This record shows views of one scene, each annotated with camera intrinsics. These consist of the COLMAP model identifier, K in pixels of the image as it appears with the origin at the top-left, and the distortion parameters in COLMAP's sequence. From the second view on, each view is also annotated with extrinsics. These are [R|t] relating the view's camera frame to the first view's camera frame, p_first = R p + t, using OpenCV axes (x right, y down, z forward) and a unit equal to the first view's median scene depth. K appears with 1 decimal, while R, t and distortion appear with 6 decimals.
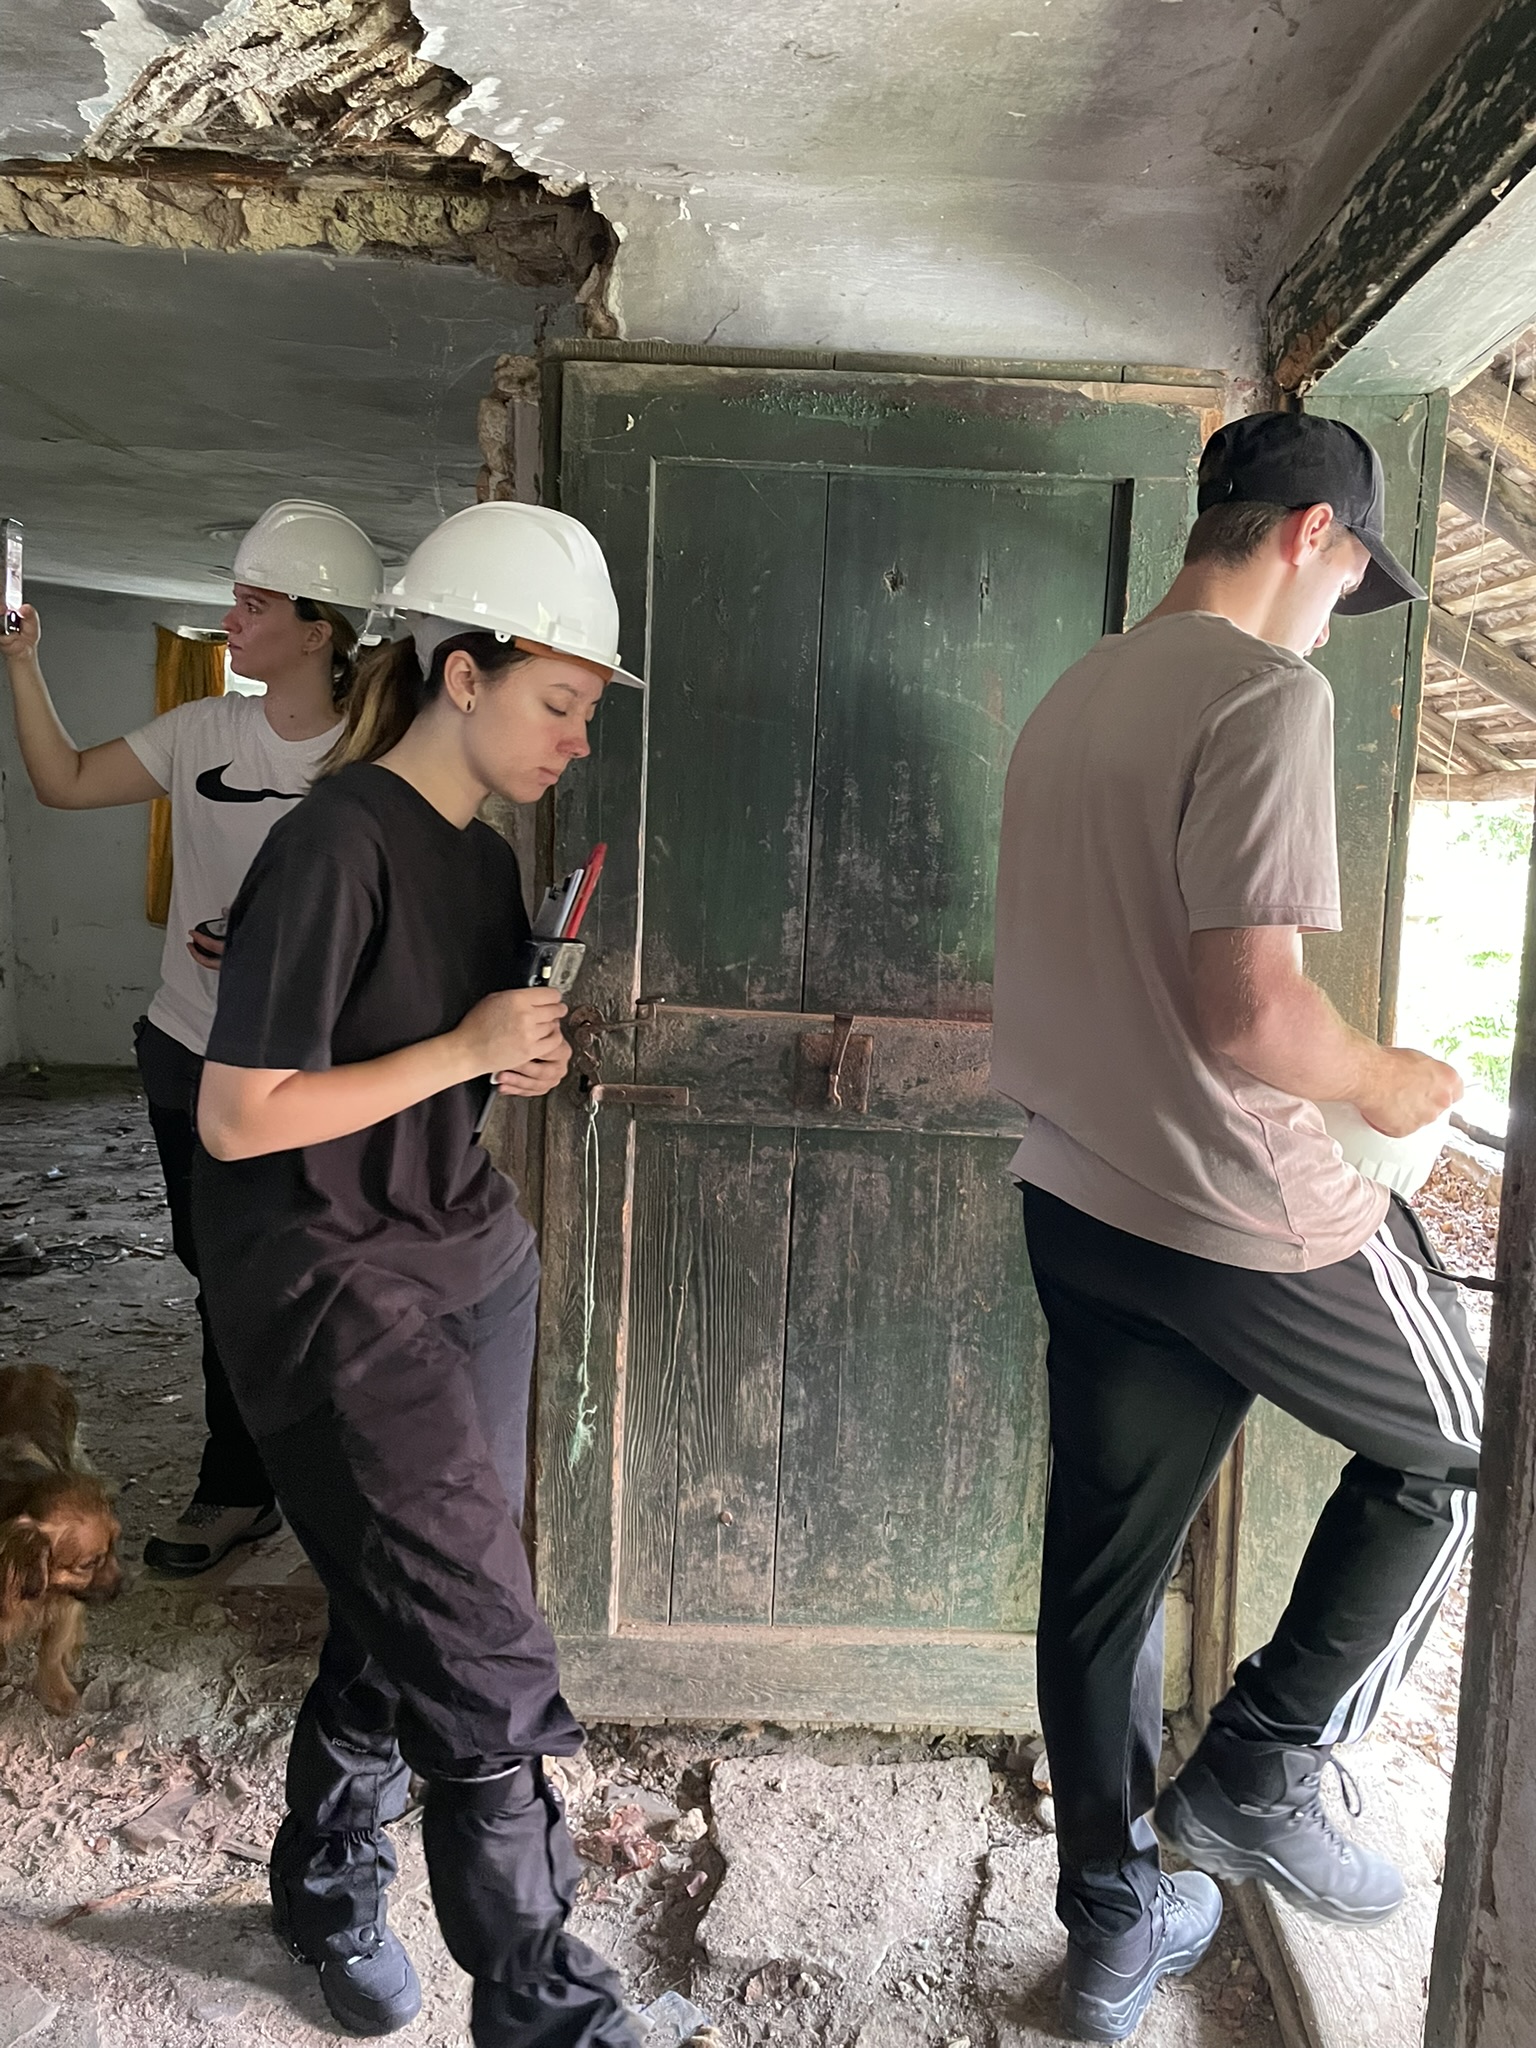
lens RADIAL K [[1577.5, 0, 768.0], [0, 1577.5, 1024.0], [0, 0, 1]] dist [0.106791, -0.199379]
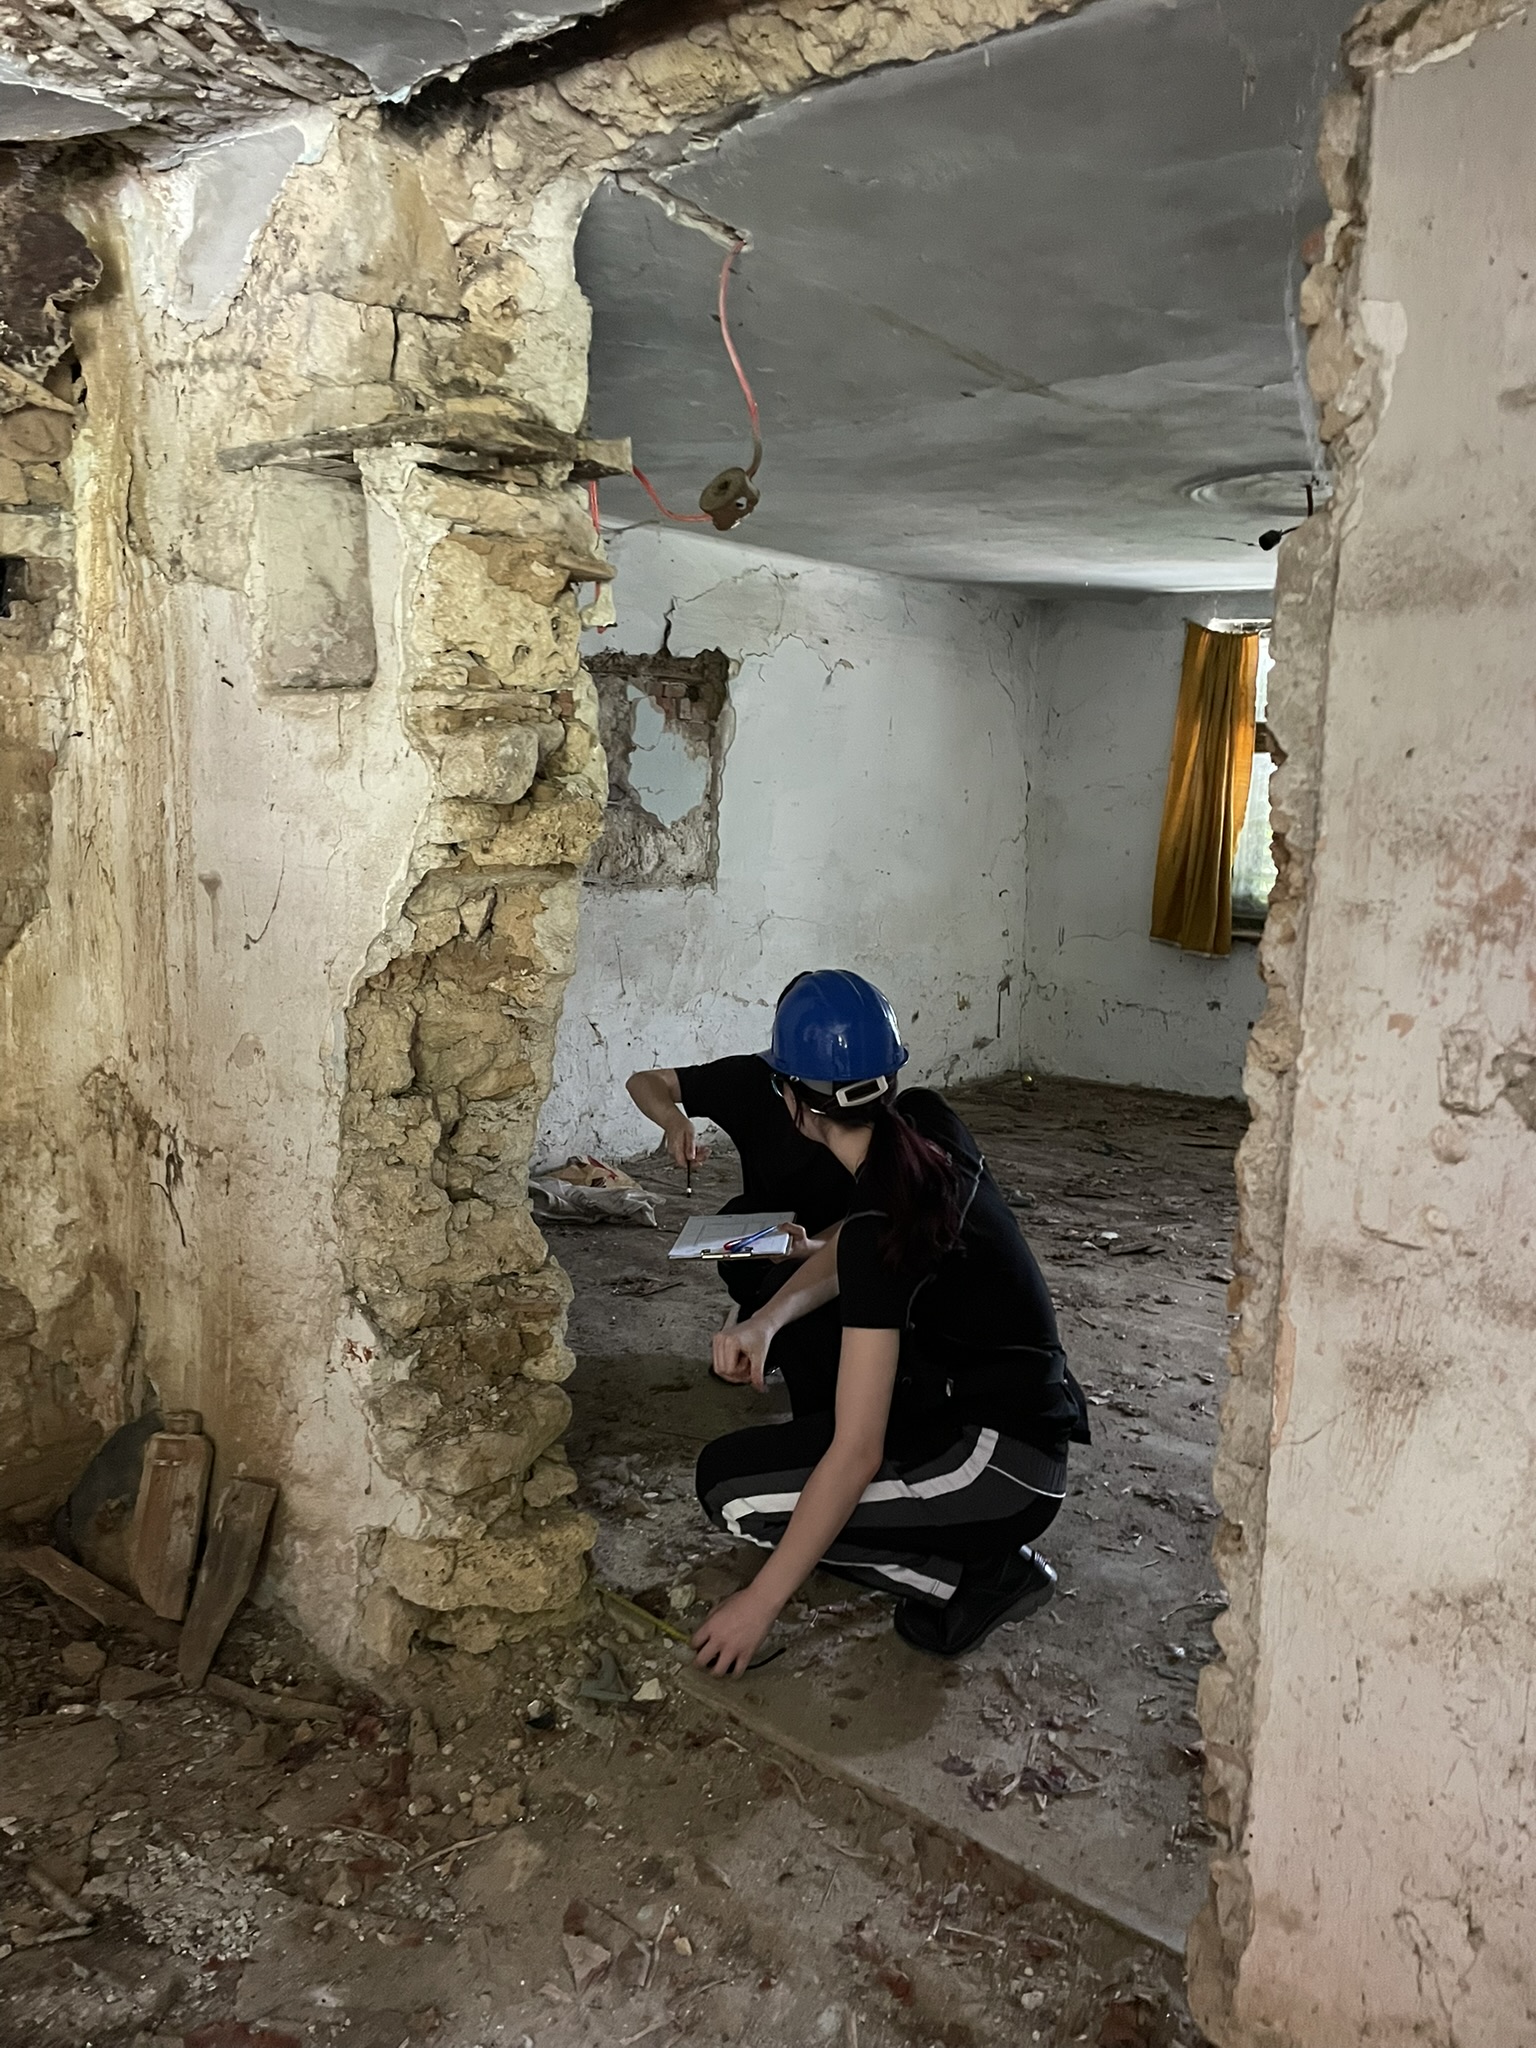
lens RADIAL K [[1521.7, 0, 768.0], [0, 1521.7, 1024.0], [0, 0, 1]] dist [0.055279, -0.090171]
pose [[0.769614, 0.075710, -0.634005, 0.020160], [-0.077595, 0.996676, 0.024827, -0.020153], [0.633777, 0.030088, 0.772930, 0.190892]]
